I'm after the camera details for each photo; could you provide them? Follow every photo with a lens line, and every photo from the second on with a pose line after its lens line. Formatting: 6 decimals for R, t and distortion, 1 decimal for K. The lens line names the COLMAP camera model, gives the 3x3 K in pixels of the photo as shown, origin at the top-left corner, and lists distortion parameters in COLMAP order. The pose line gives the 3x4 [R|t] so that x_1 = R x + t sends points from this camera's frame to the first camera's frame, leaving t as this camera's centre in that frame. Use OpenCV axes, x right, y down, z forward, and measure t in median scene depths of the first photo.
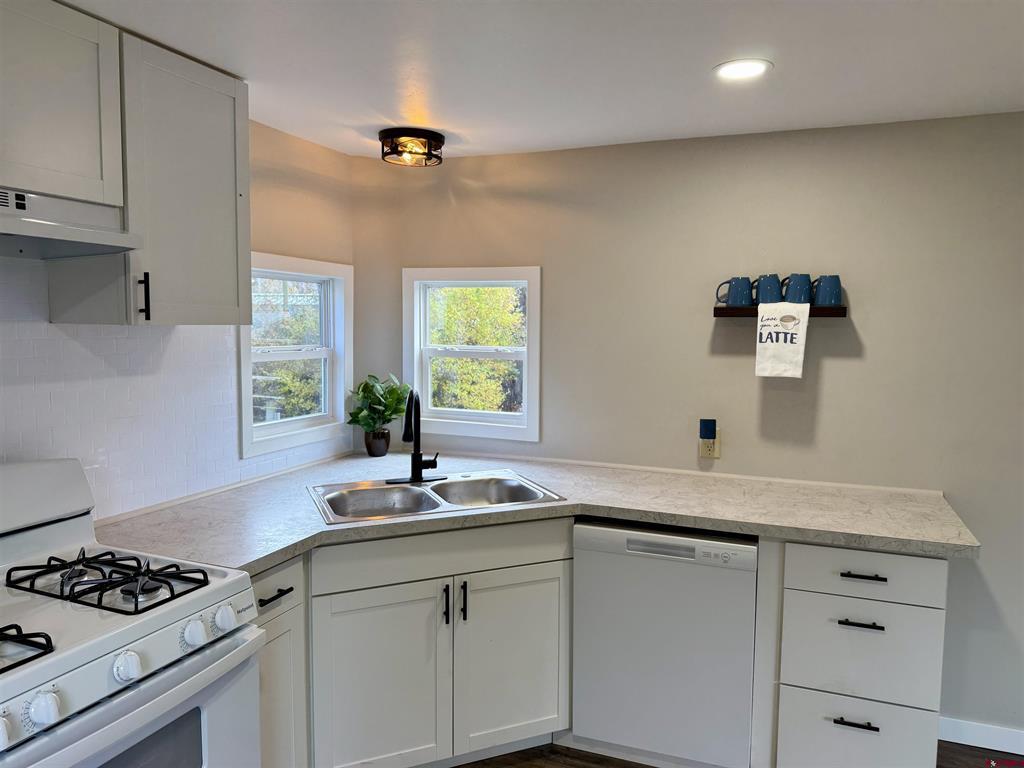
lens RADIAL K [[708.9, 0, 512.0], [0, 708.9, 384.0], [0, 0, 1]] dist [0.005777, -0.001480]
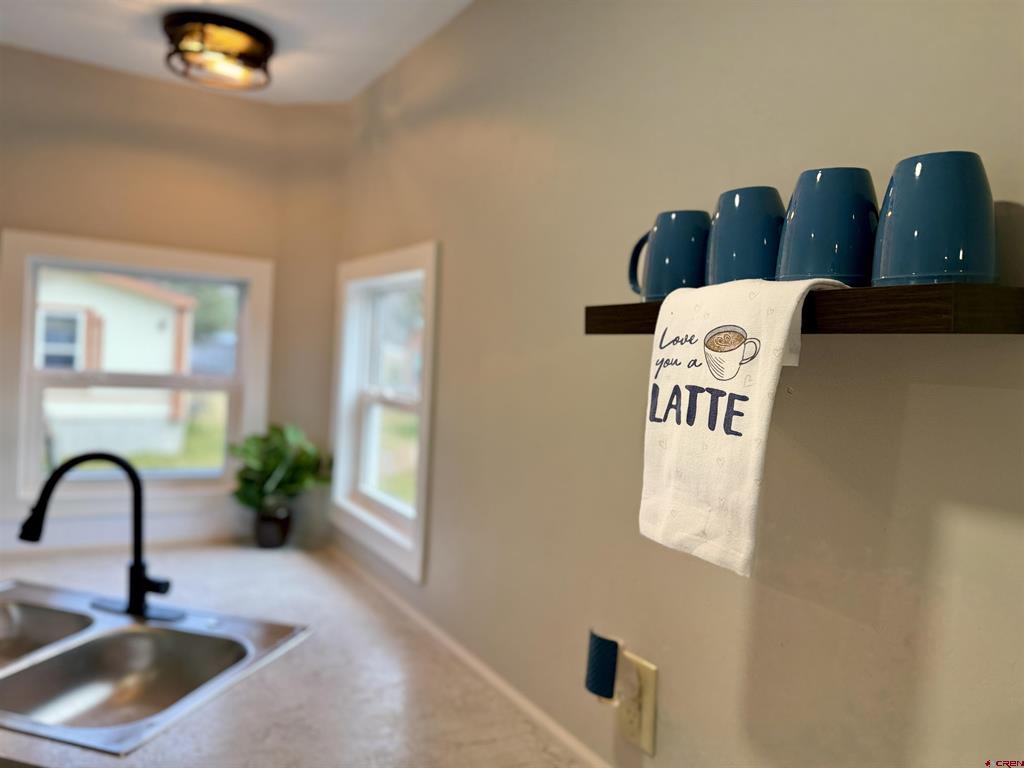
lens RADIAL K [[737.8, 0, 512.0], [0, 737.8, 384.0], [0, 0, 1]] dist [0.003985, -0.000225]
pose [[0.807432, 0.063146, -0.586572, 0.481250], [-0.114160, 0.992187, -0.050333, -0.051734], [0.578810, 0.107603, 0.808332, 0.725632]]
